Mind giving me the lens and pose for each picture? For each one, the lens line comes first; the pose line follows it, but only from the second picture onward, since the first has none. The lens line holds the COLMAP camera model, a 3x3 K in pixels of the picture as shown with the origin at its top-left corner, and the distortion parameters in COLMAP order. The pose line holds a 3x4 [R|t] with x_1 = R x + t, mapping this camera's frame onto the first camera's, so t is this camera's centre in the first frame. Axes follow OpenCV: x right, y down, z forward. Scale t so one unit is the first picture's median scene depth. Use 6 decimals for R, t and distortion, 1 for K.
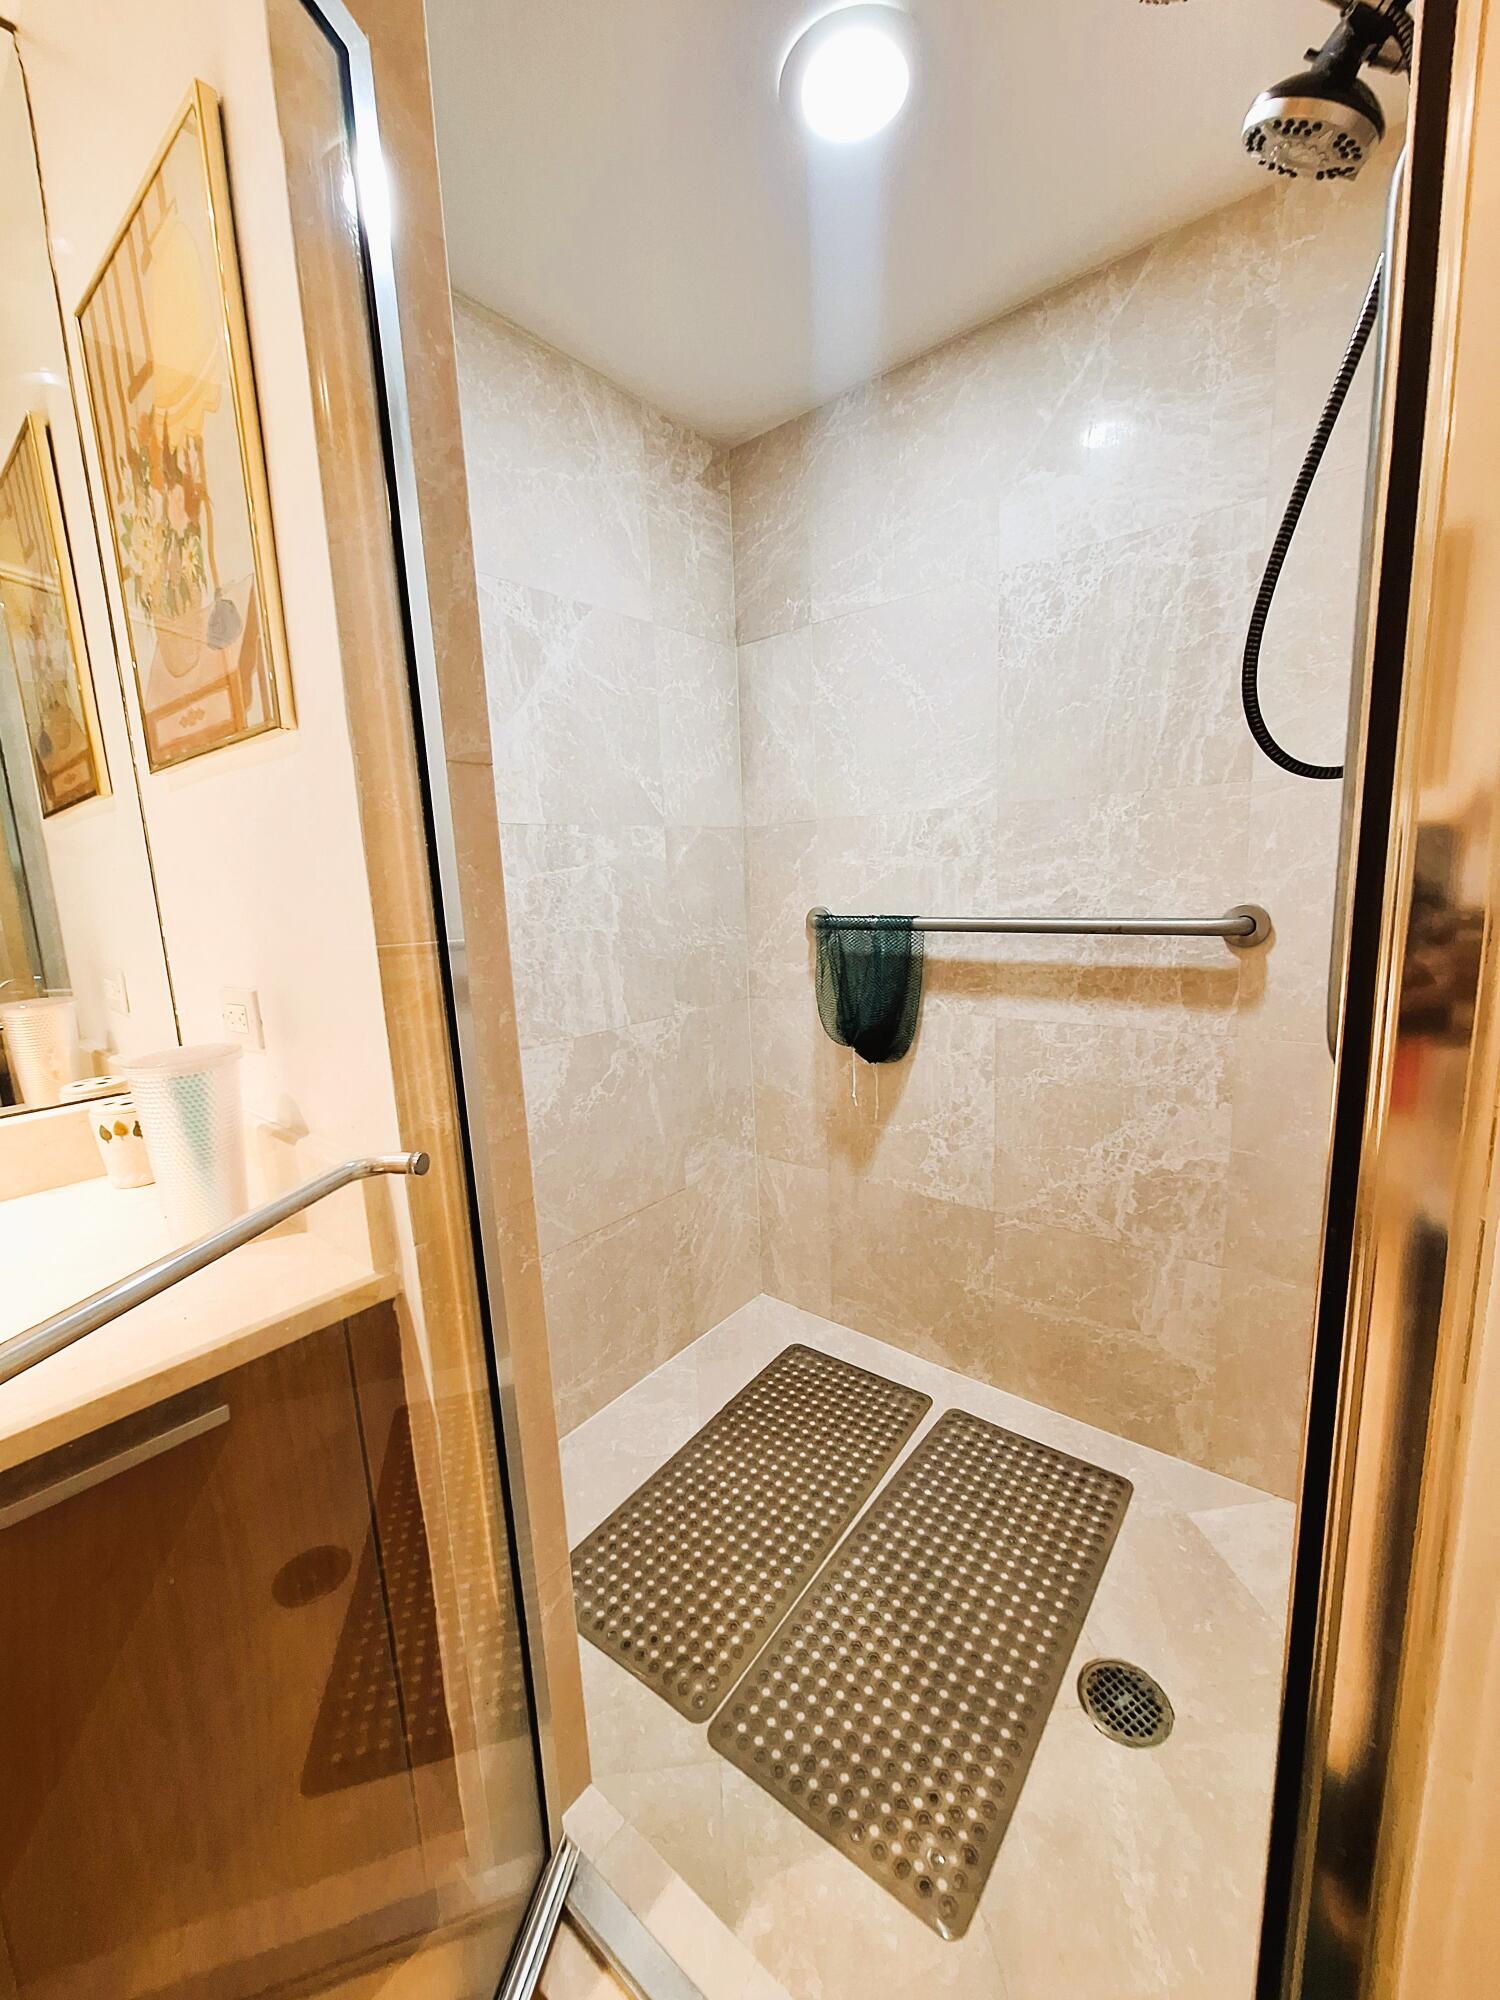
lens RADIAL K [[778.8, 0, 754.4], [0, 778.8, 1005.2], [0, 0, 1]] dist [-0.006236, 0.000595]
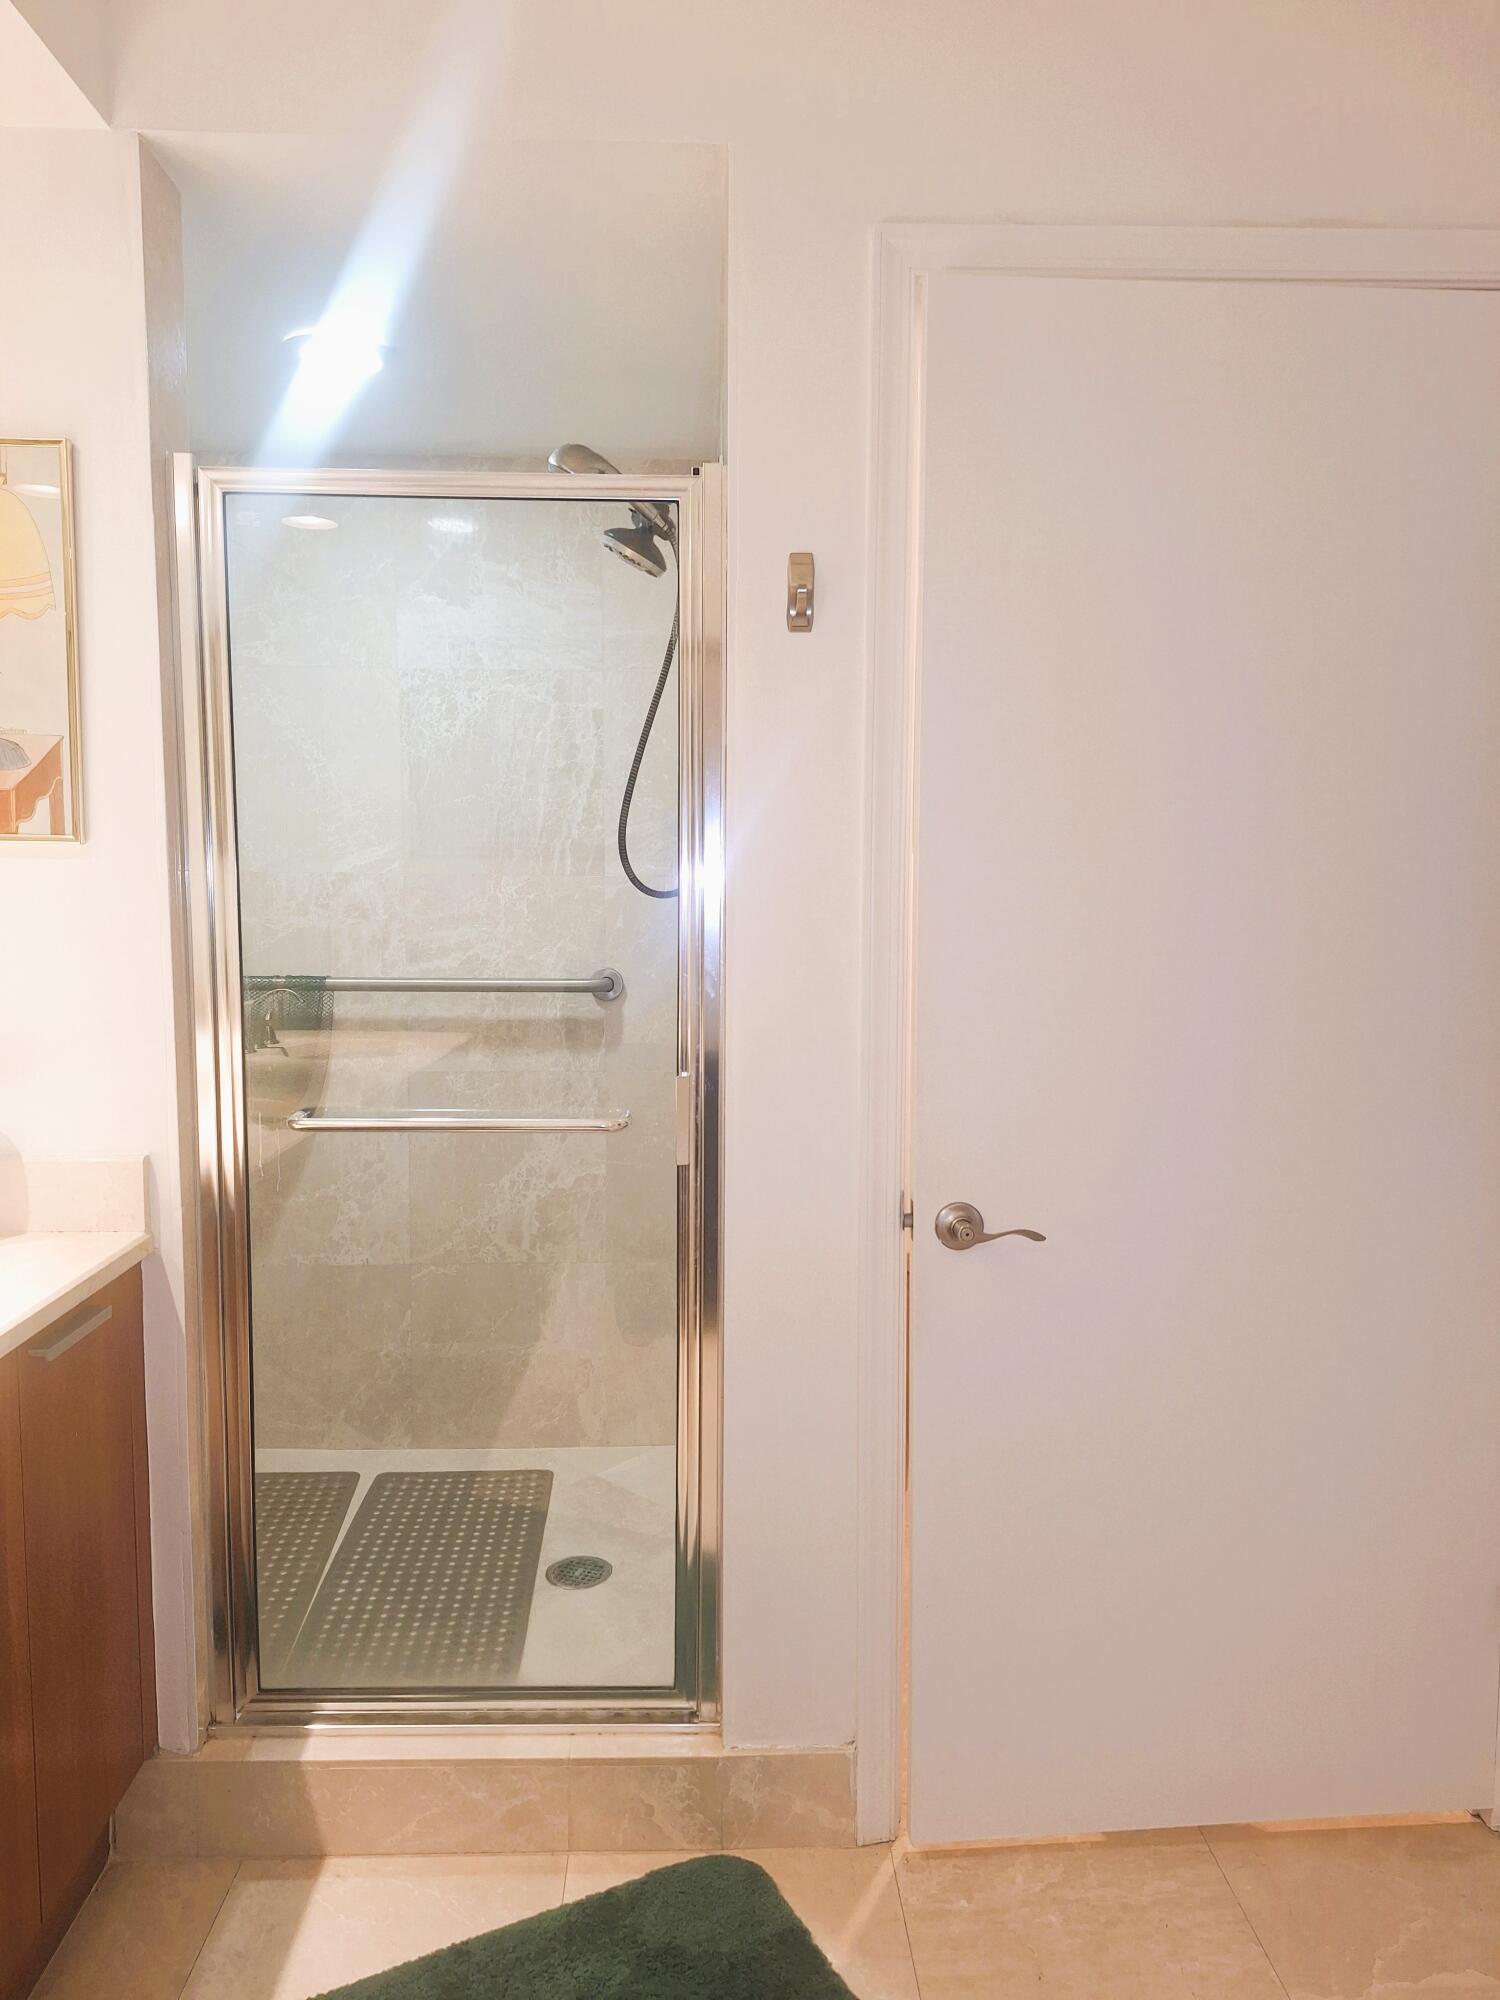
lens RADIAL K [[1442.7, 0, 748.3], [0, 1442.7, 1009.8], [0, 0, 1]] dist [0.064350, -0.056989]
pose [[0.744482, -0.011598, 0.667541, -0.705670], [0.071439, 0.995493, -0.062377, 0.094194], [-0.663809, 0.094127, 0.741955, -0.829186]]
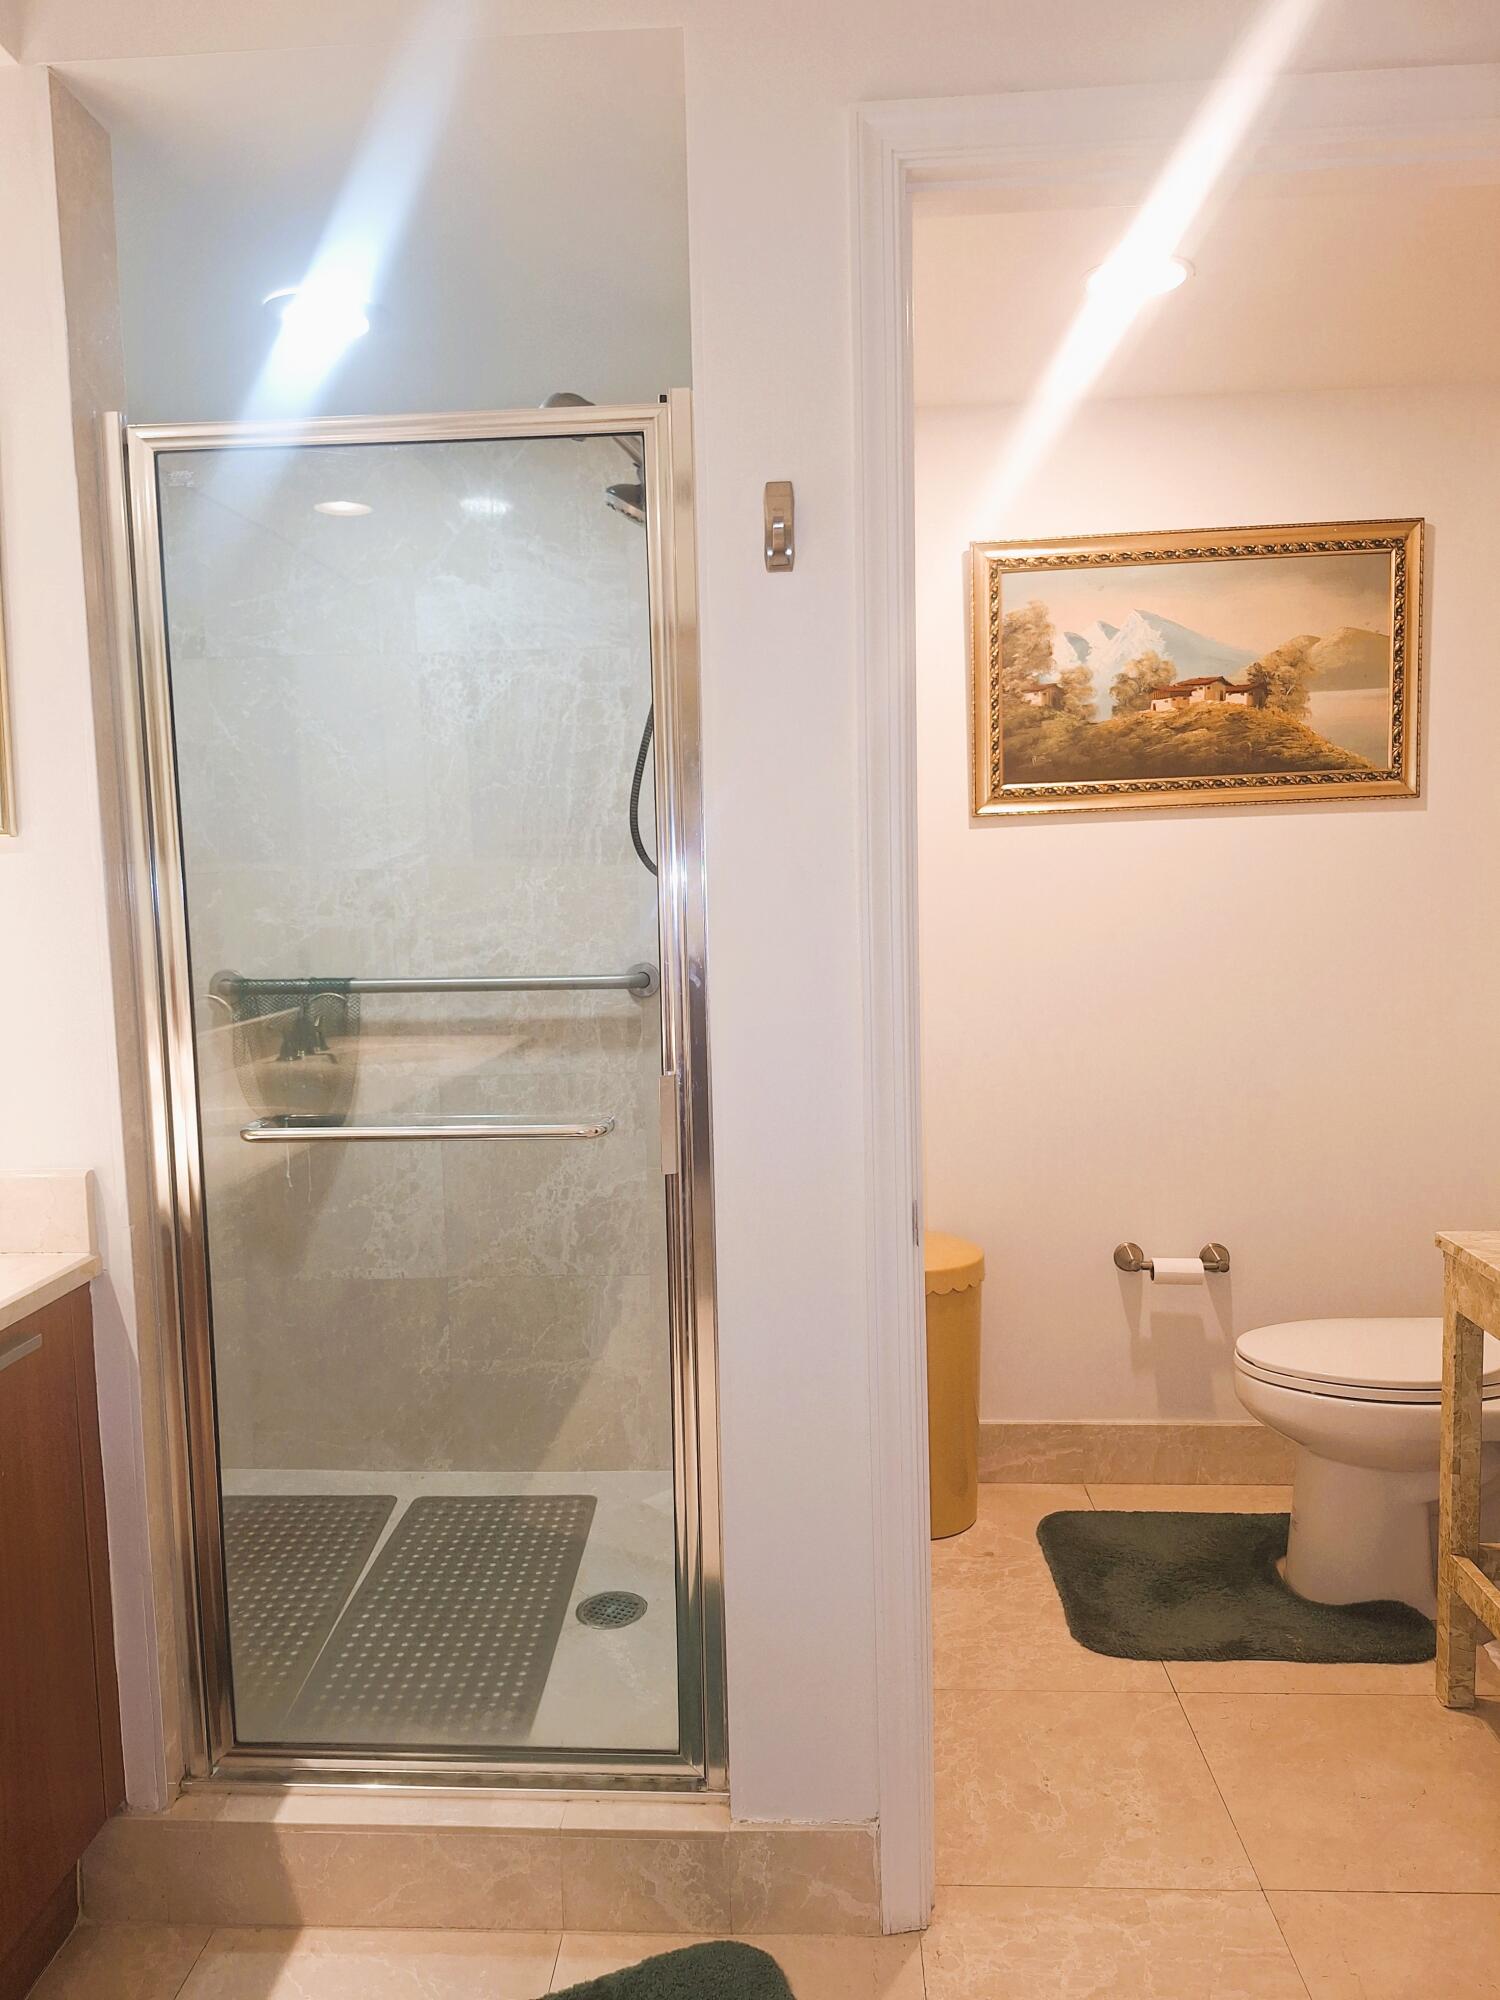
lens RADIAL K [[1442.7, 0, 749.0], [0, 1442.7, 1014.6], [0, 0, 1]] dist [0.064350, -0.056989]
pose [[0.801588, -0.029570, 0.597145, -0.520547], [0.086514, 0.994001, -0.066912, 0.103742], [-0.591584, 0.105297, 0.799338, -0.798948]]
